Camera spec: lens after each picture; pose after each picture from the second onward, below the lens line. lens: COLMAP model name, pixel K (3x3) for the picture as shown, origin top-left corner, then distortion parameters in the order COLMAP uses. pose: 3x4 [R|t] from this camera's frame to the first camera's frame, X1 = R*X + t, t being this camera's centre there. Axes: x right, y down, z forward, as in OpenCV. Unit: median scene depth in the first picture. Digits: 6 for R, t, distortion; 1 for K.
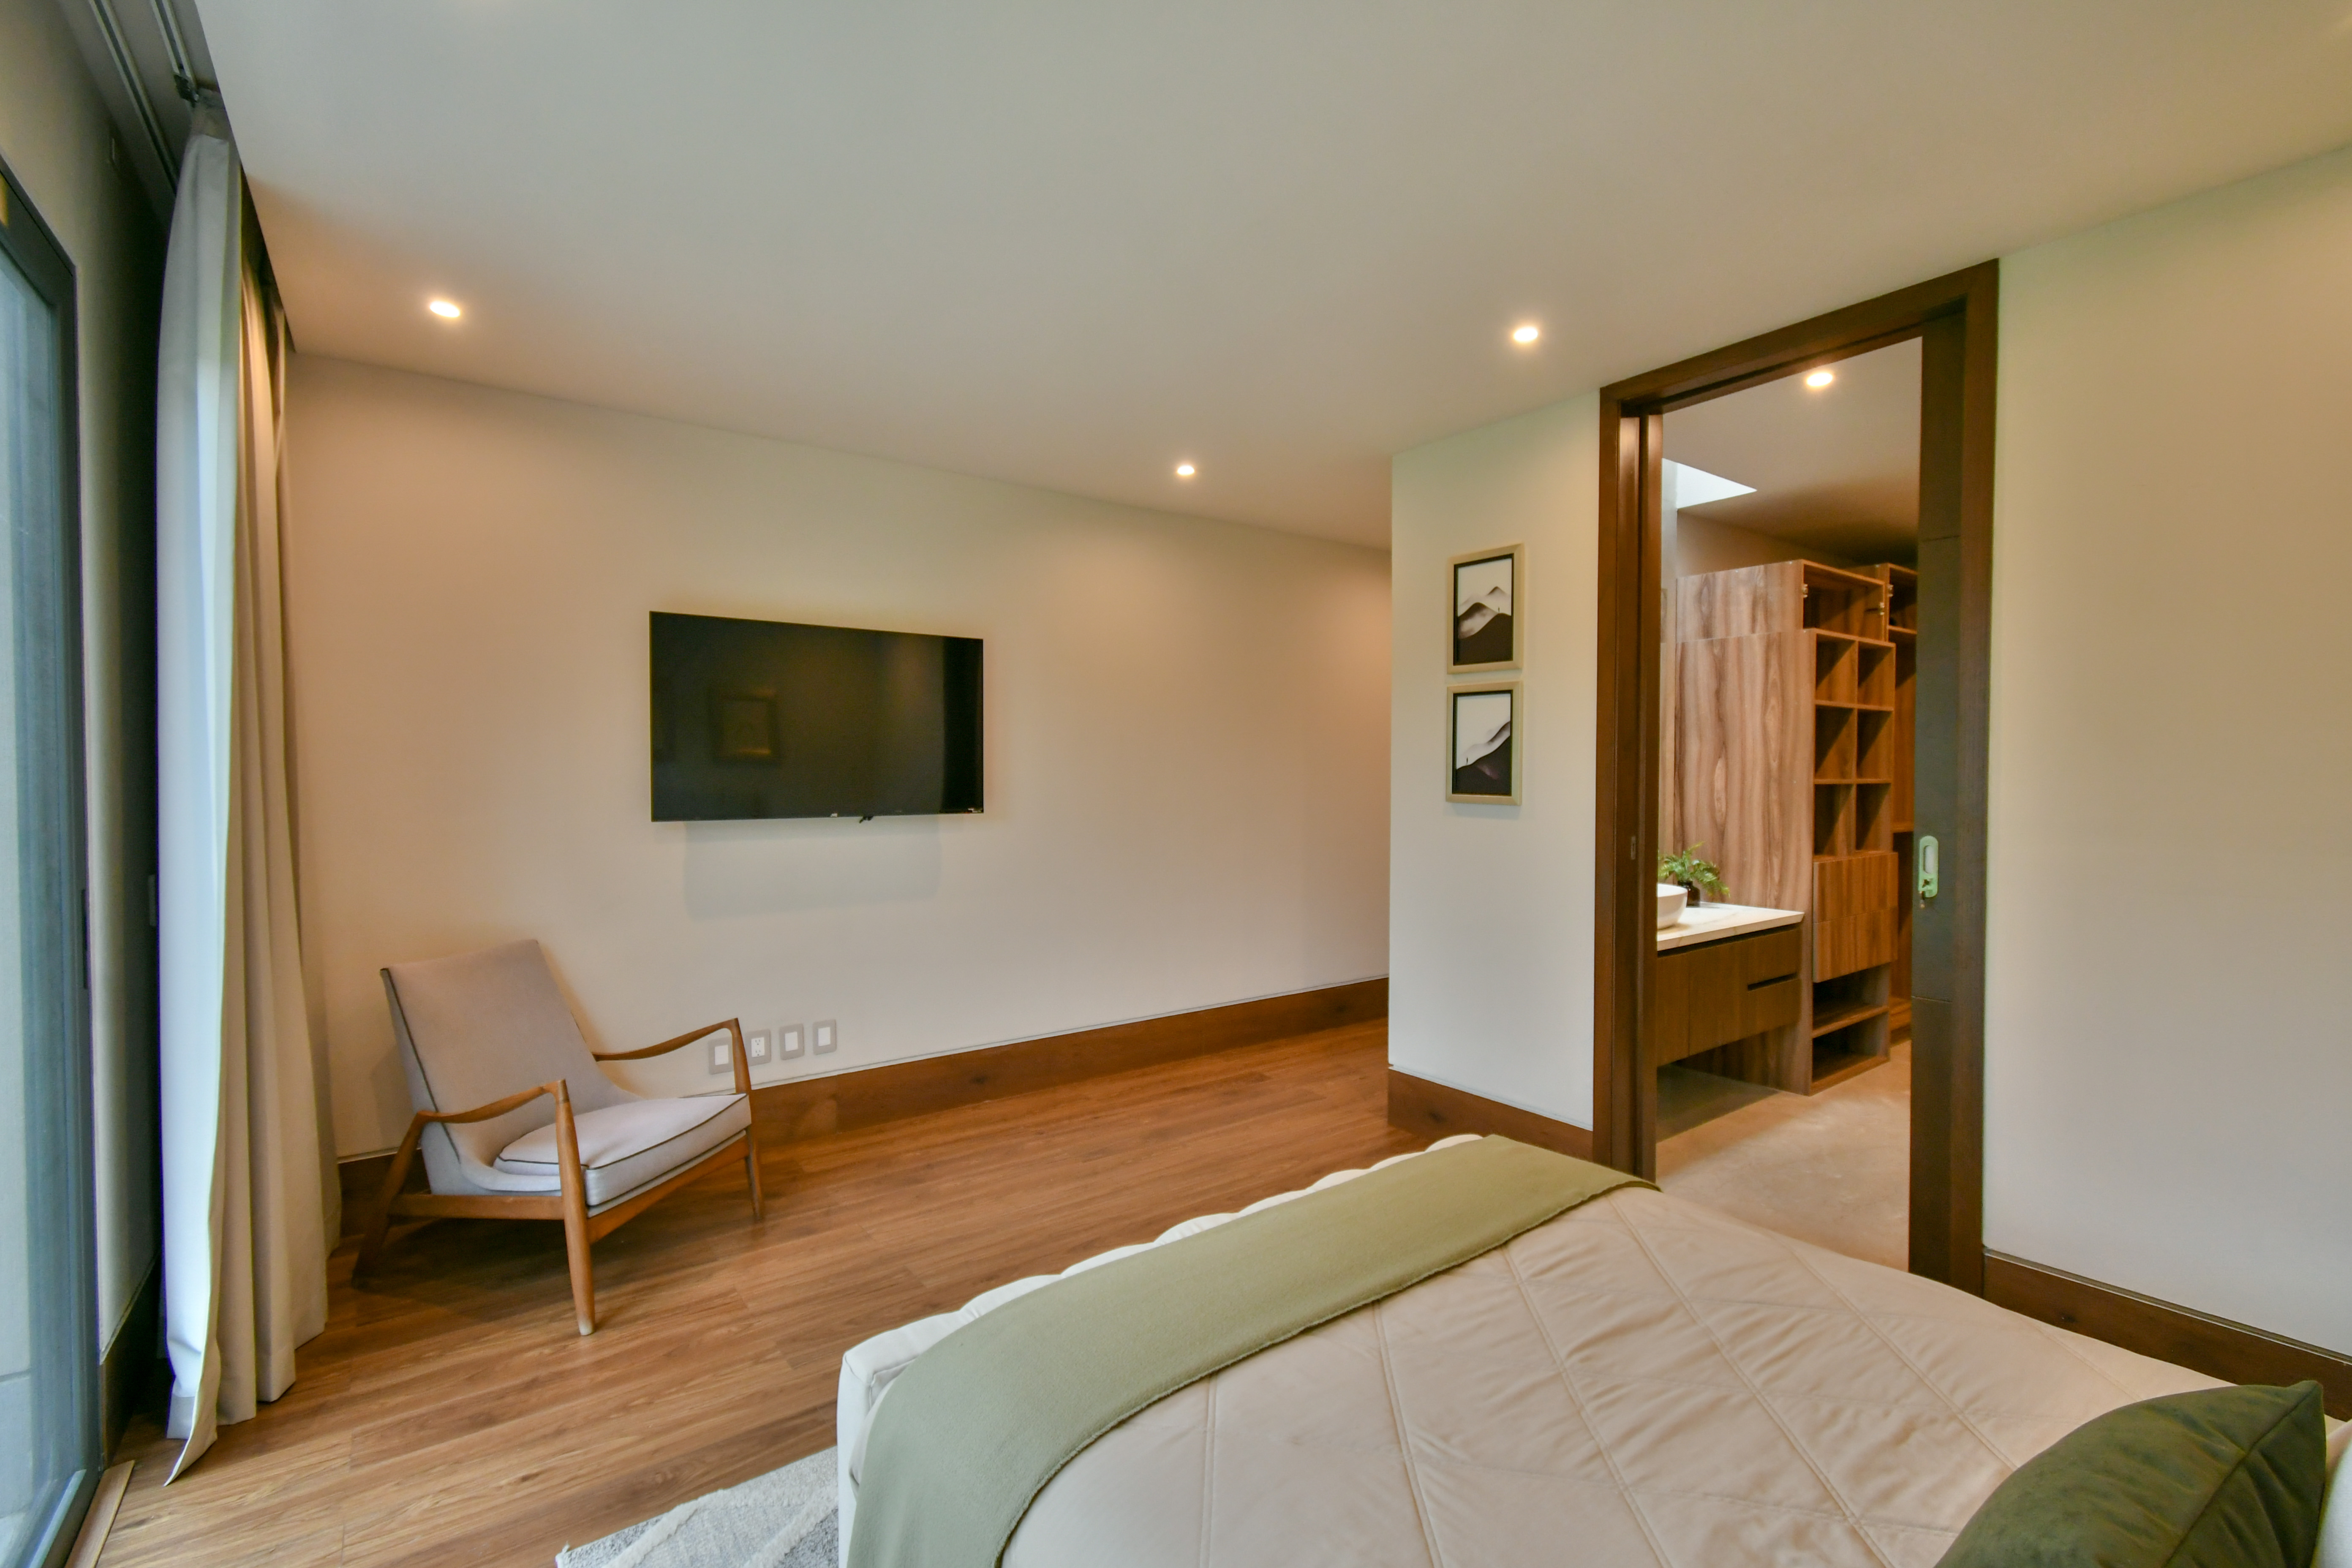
lens RADIAL K [[1023.7, 0, 1179.6], [0, 1023.7, 790.0], [0, 0, 1]] dist [0.012236, -0.004565]
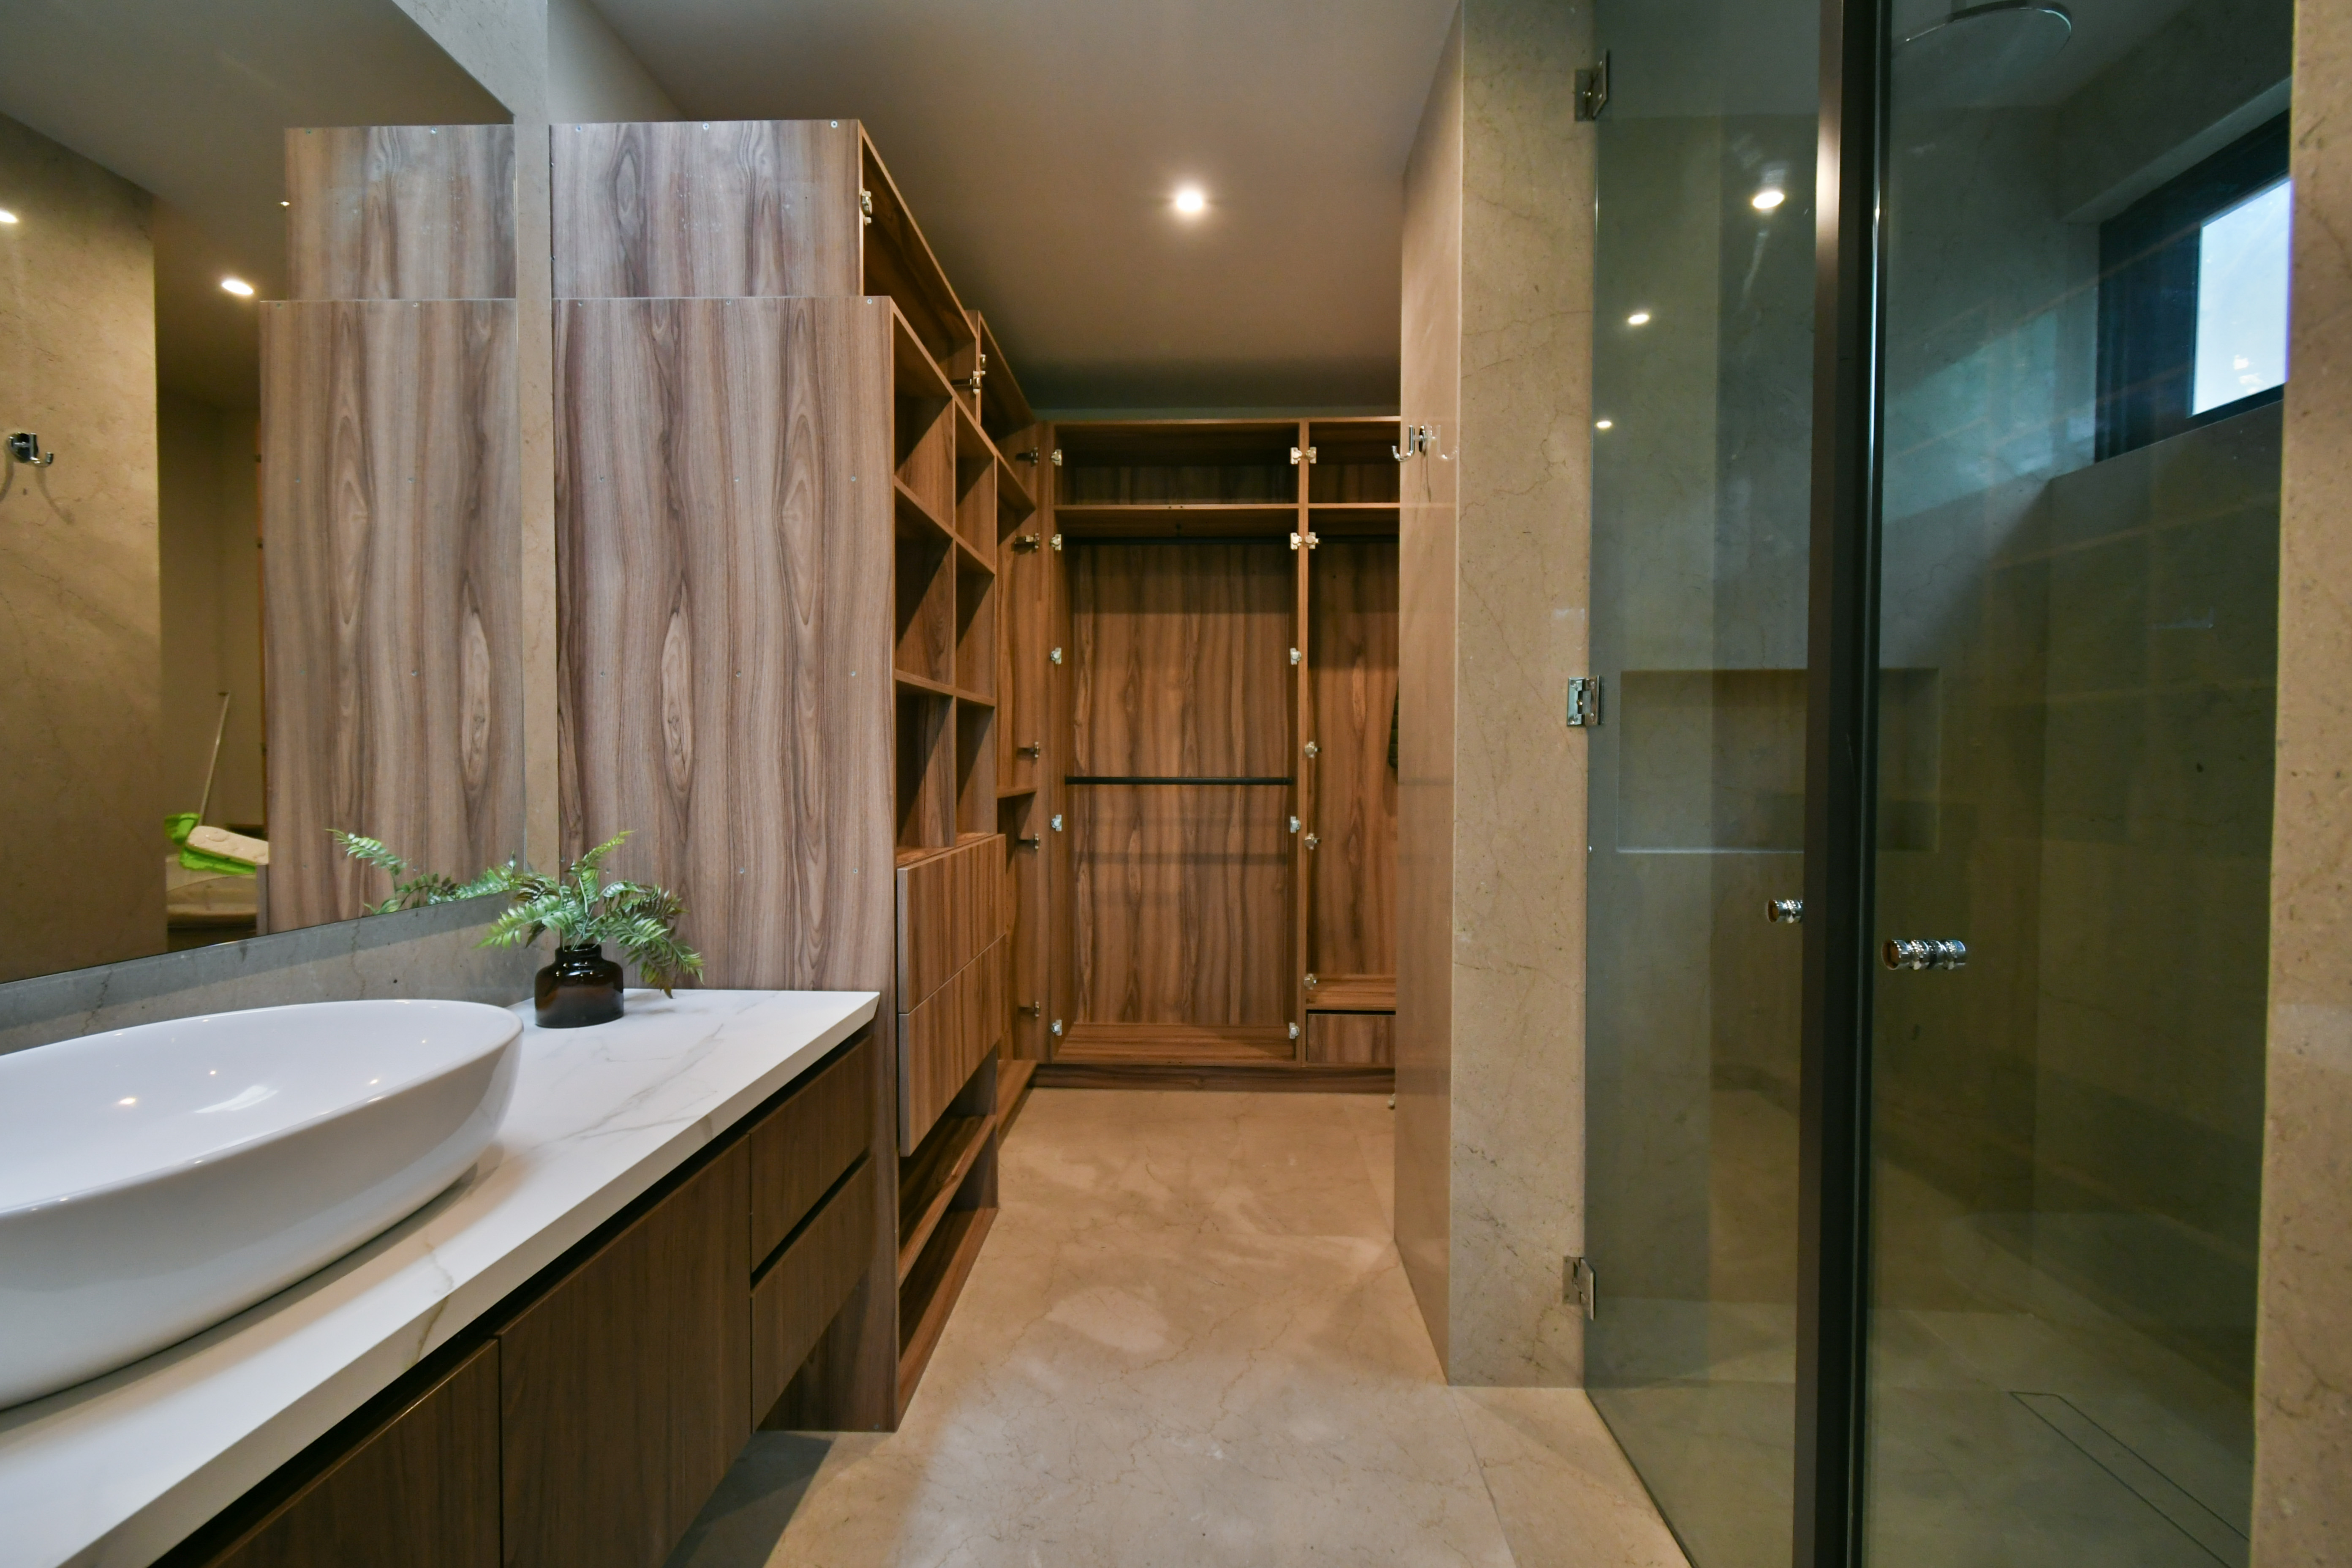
lens RADIAL K [[1023.7, 0, 1179.6], [0, 1023.7, 790.0], [0, 0, 1]] dist [0.012236, -0.004565]
pose [[0.625036, -0.019093, 0.780363, 0.348271], [0.011280, 0.999817, 0.015428, 0.031593], [-0.780515, -0.000841, 0.625137, 0.621745]]
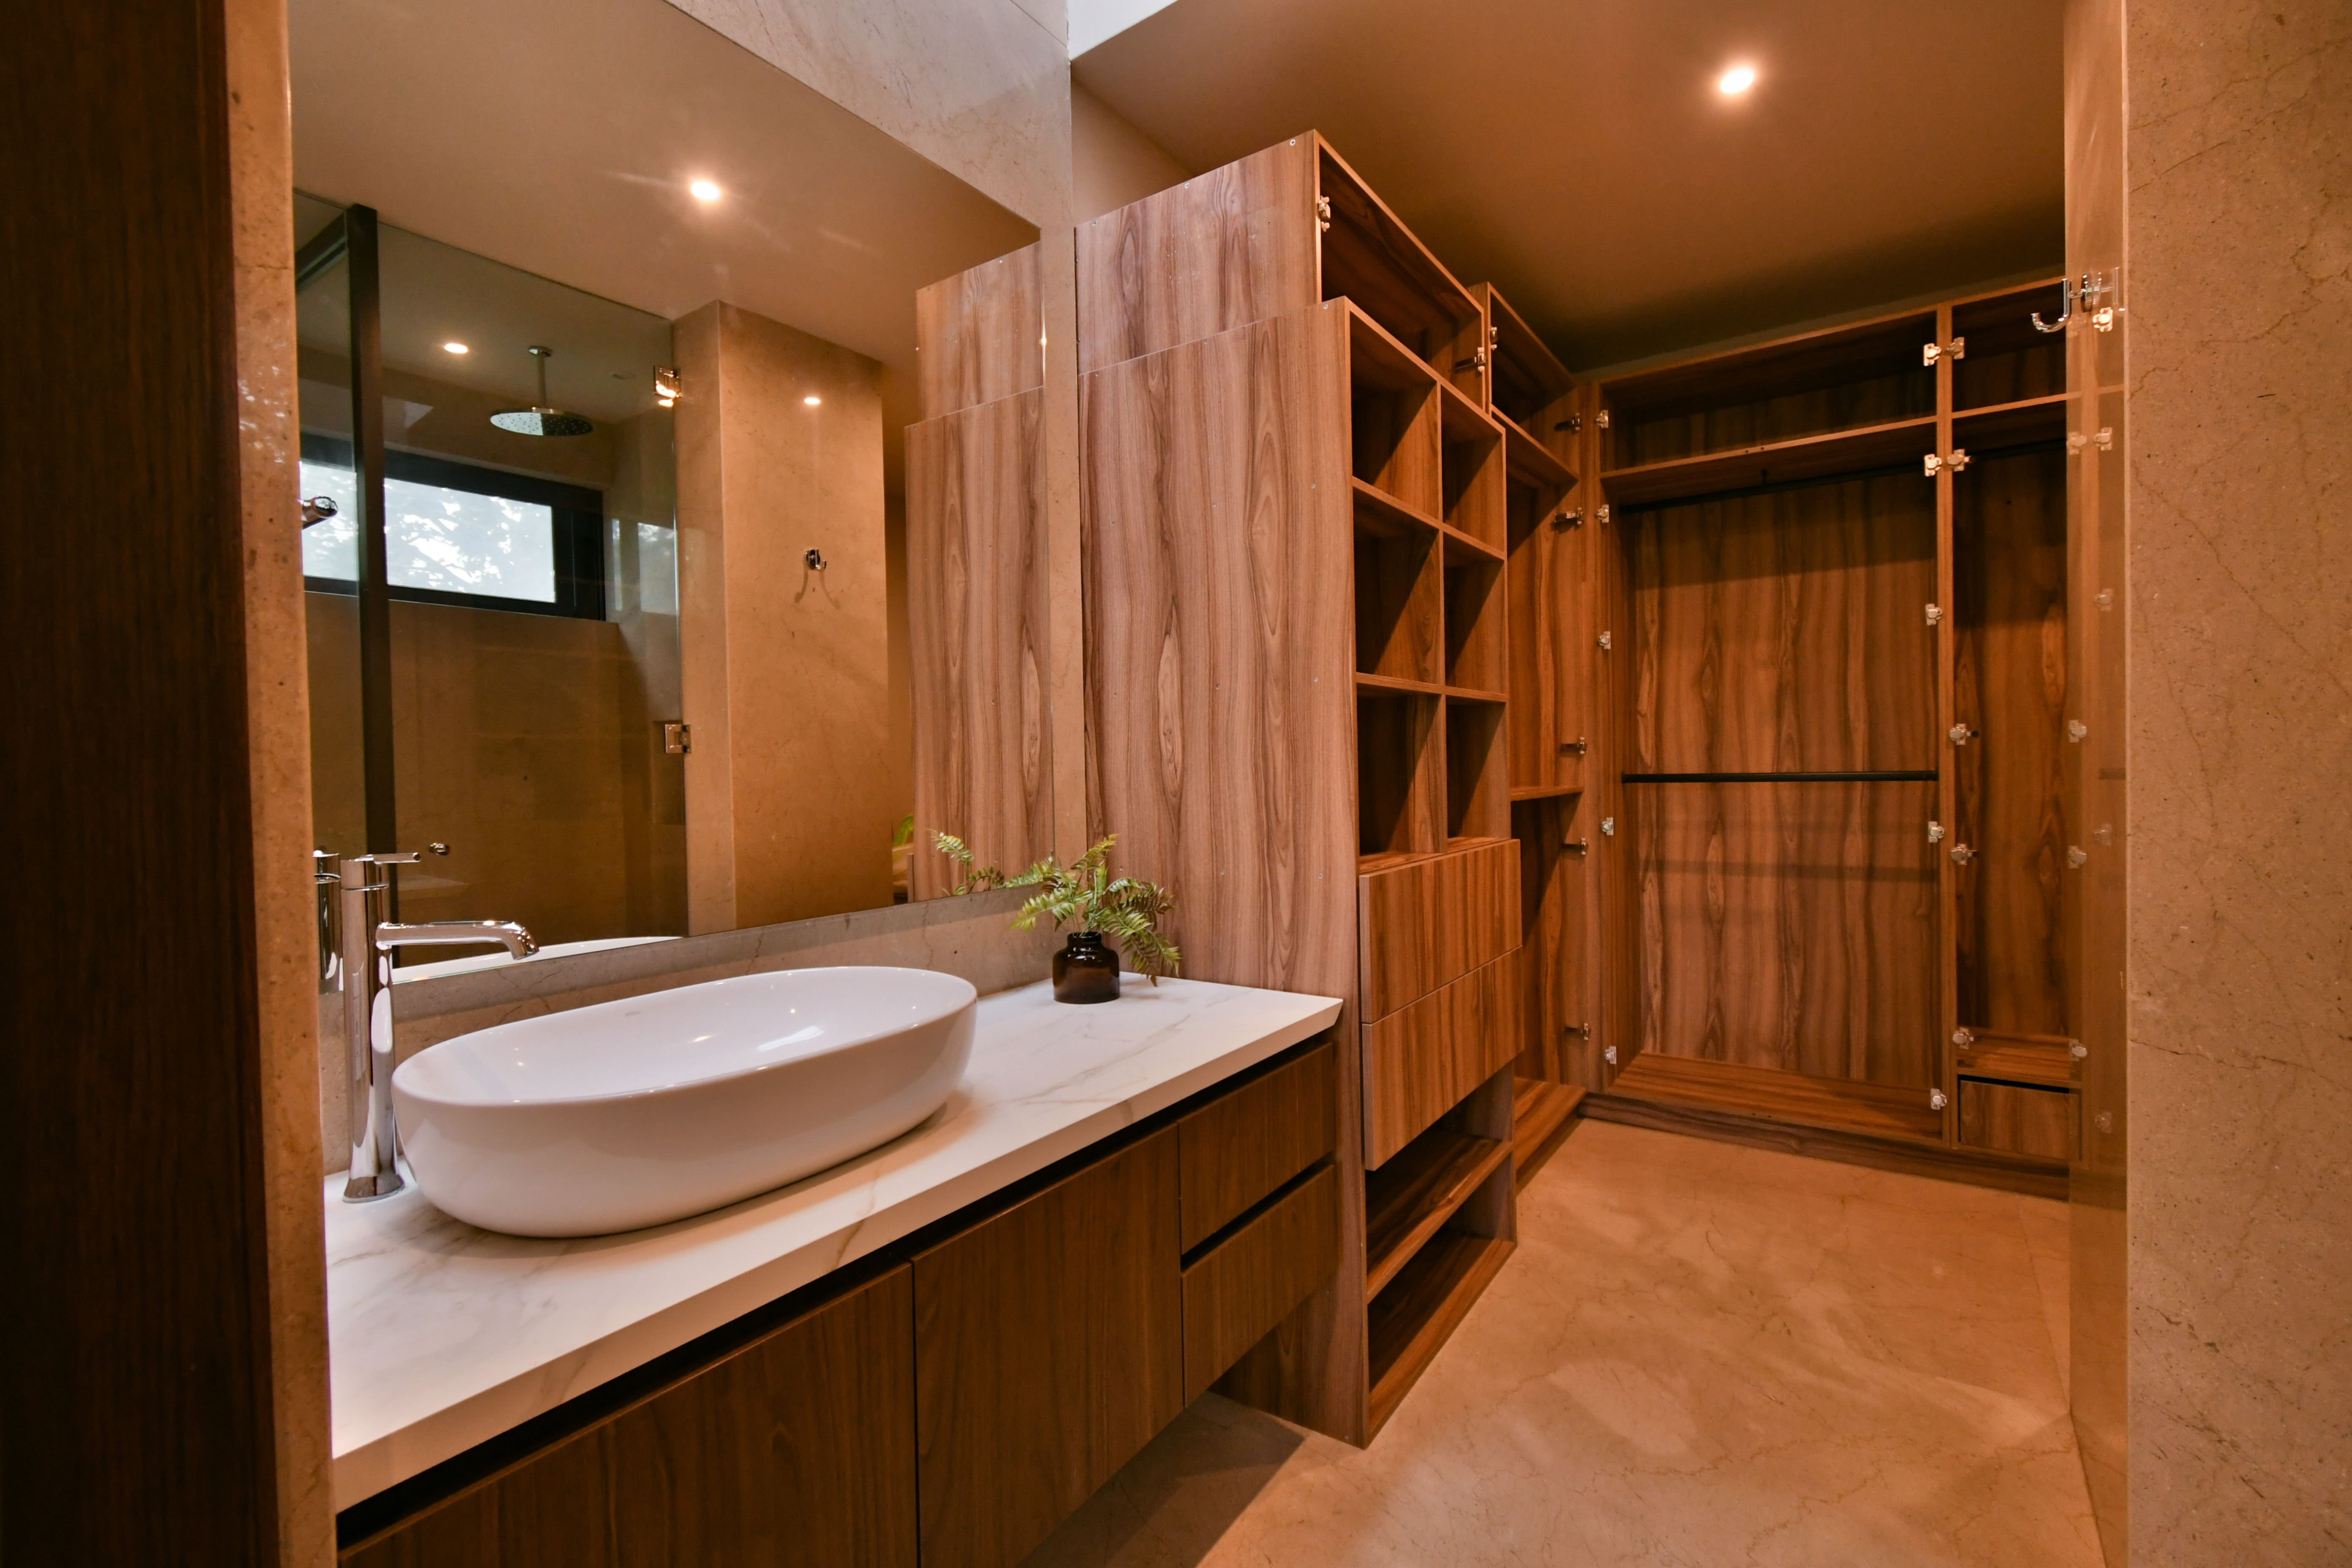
lens RADIAL K [[1037.1, 0, 1181.5], [0, 1037.1, 785.0], [0, 0, 1]] dist [0.008045, -0.003420]
pose [[0.947024, -0.026079, 0.320102, 0.399315], [0.026888, 0.999637, 0.001893, 0.030136], [-0.320035, 0.006814, 0.947381, 0.602996]]
